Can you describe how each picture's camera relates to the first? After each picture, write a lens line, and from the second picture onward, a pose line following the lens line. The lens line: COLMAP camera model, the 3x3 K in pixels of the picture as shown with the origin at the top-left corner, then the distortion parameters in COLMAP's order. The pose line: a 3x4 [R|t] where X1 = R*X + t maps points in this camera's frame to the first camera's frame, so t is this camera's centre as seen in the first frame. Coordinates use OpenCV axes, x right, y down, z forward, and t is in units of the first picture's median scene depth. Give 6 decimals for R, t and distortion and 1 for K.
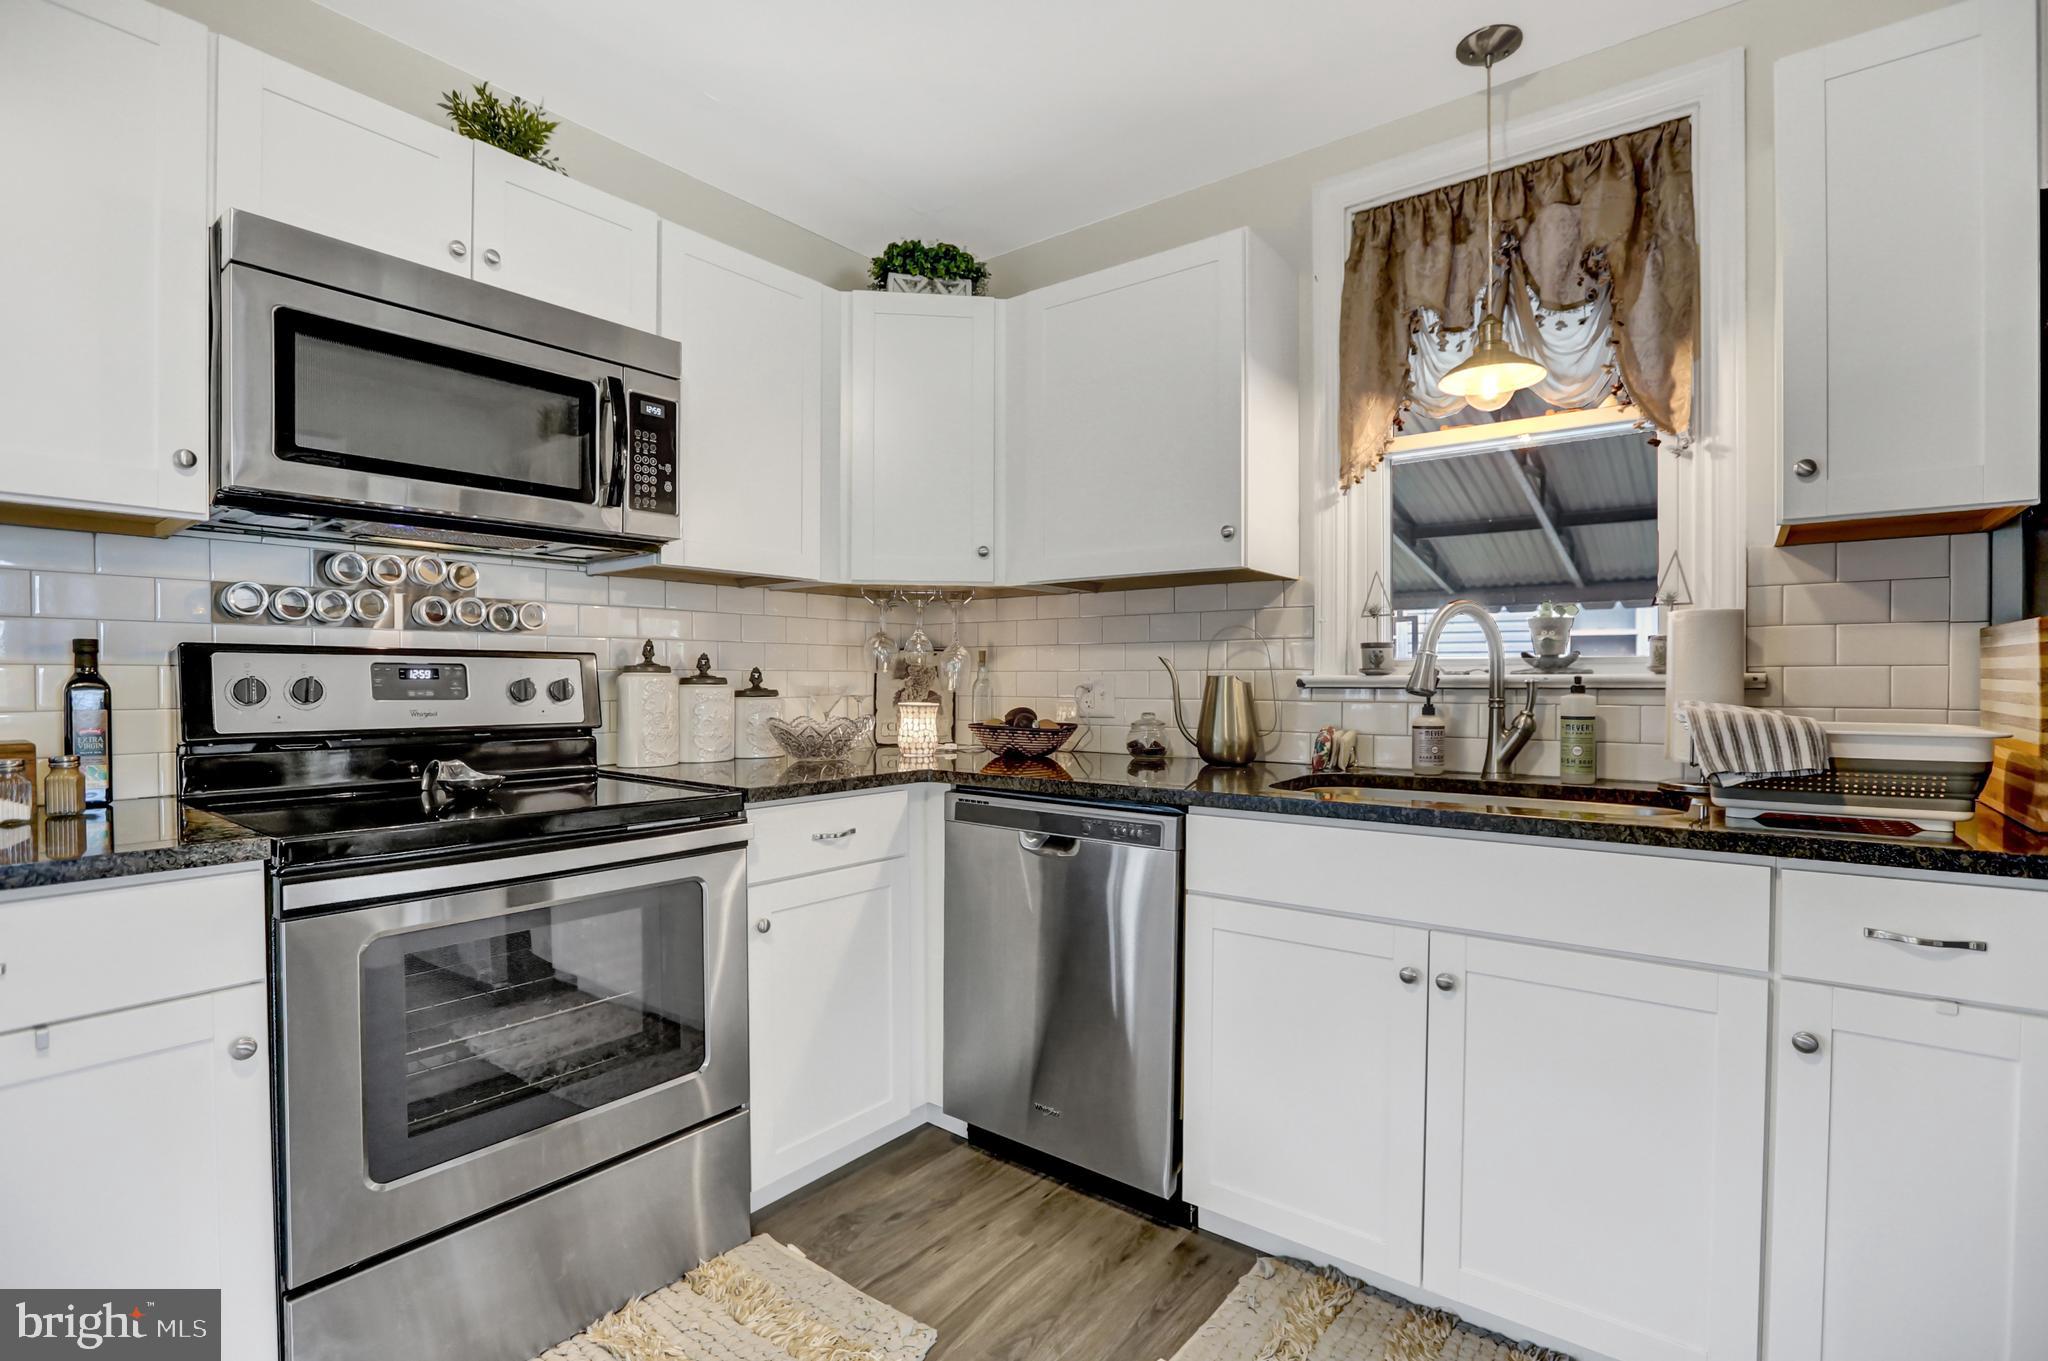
lens RADIAL K [[978.0, 0, 1035.4], [0, 978.0, 688.9], [0, 0, 1]] dist [-0.032706, 0.009194]
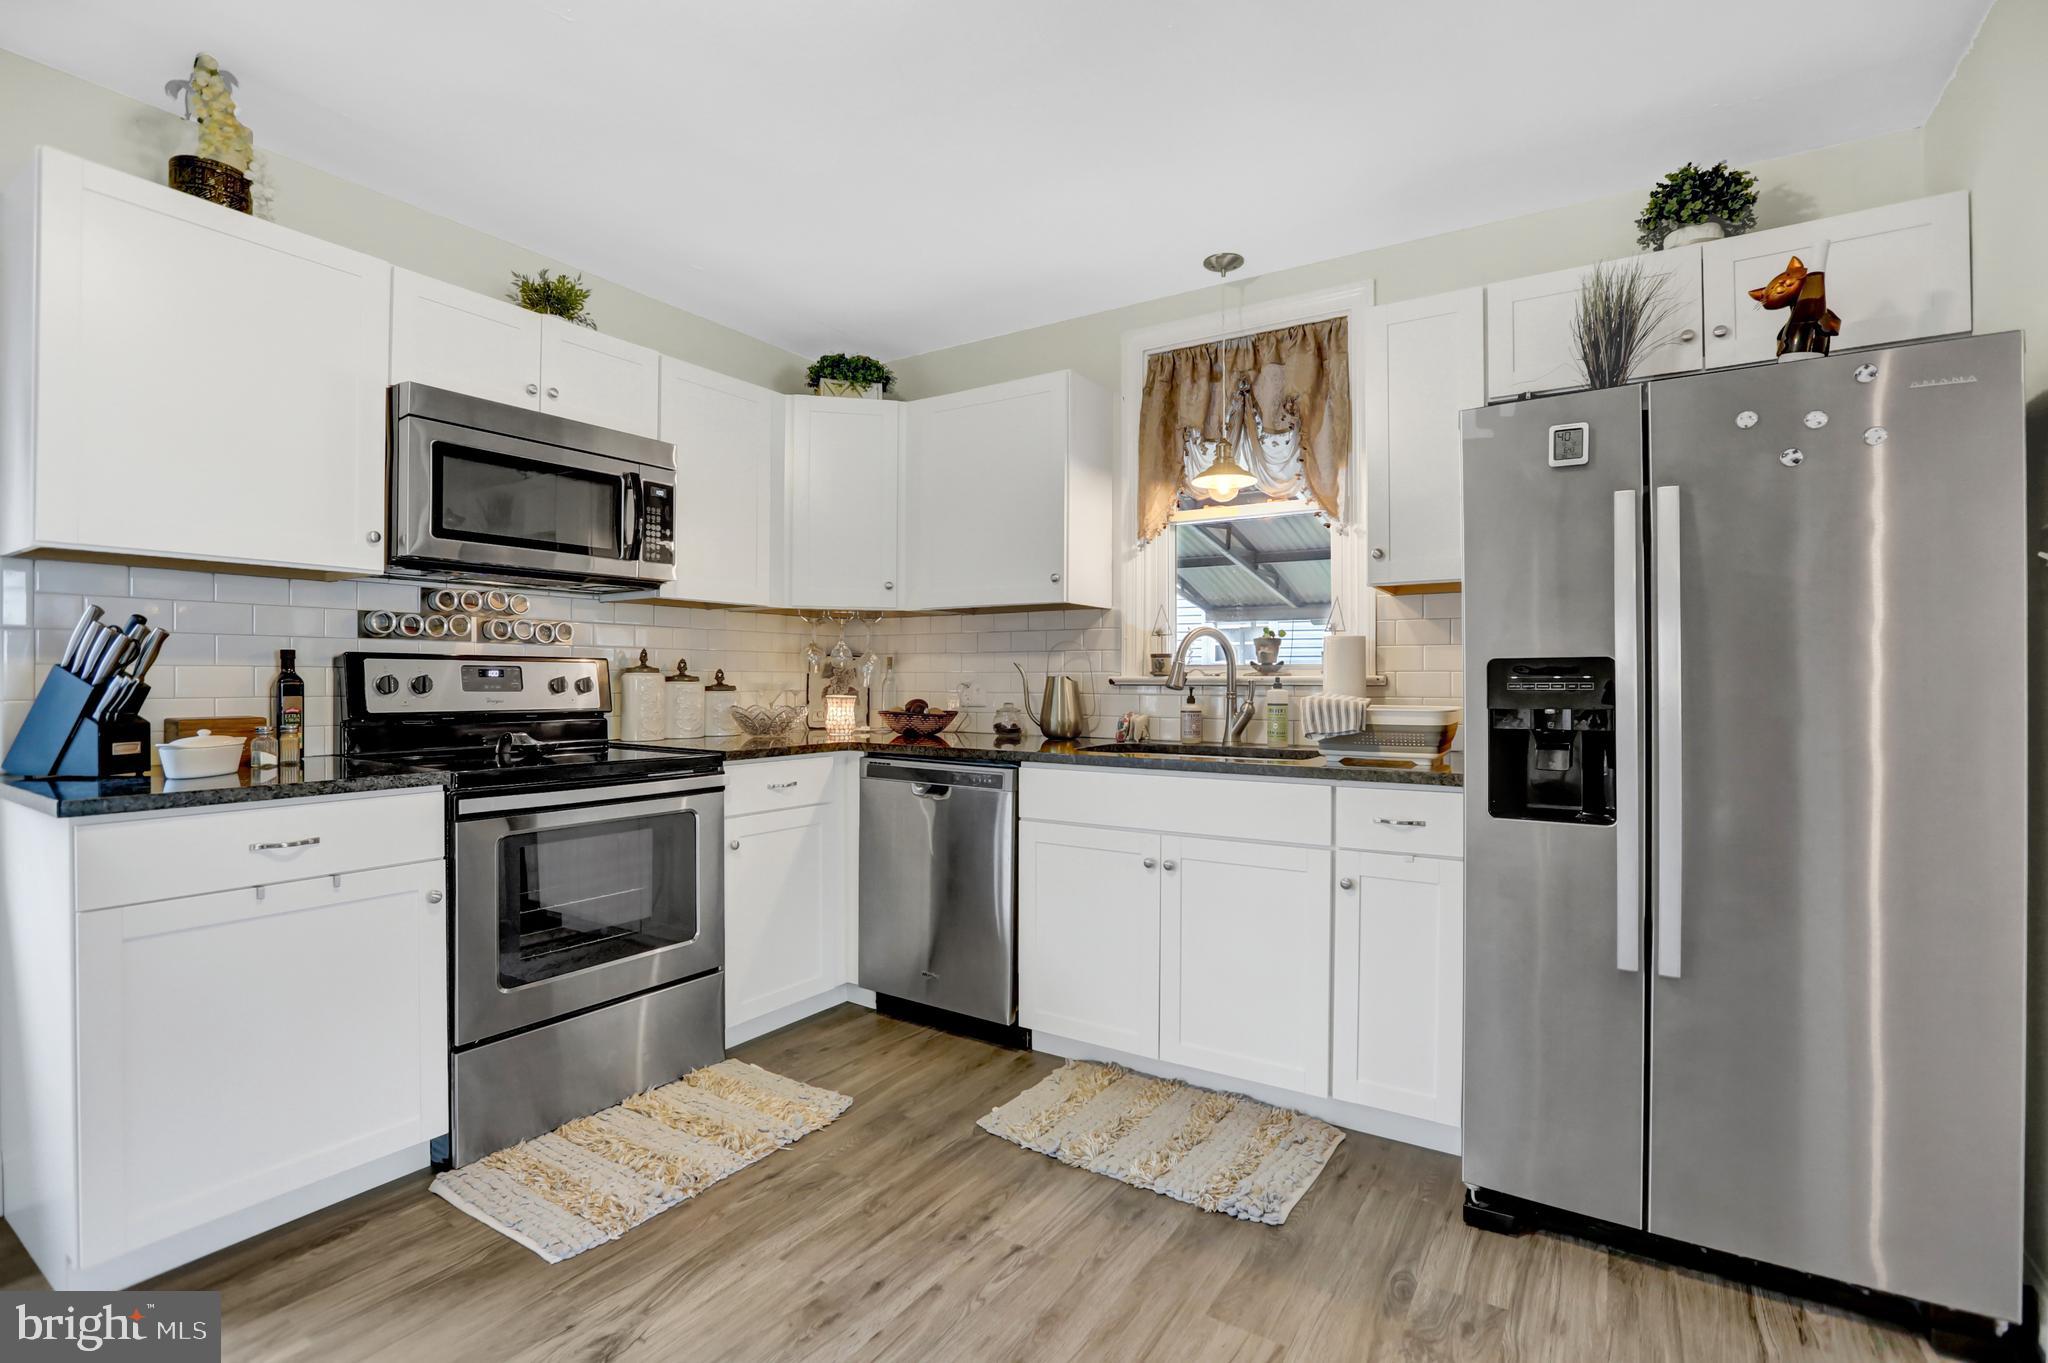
lens RADIAL K [[945.6, 0, 1030.7], [0, 945.6, 682.6], [0, 0, 1]] dist [-0.058348, 0.022766]
pose [[0.996840, 0.002746, 0.079393, 0.048503], [-0.002227, 0.999976, -0.006619, 0.005455], [-0.079410, 0.006421, 0.996821, -0.408907]]
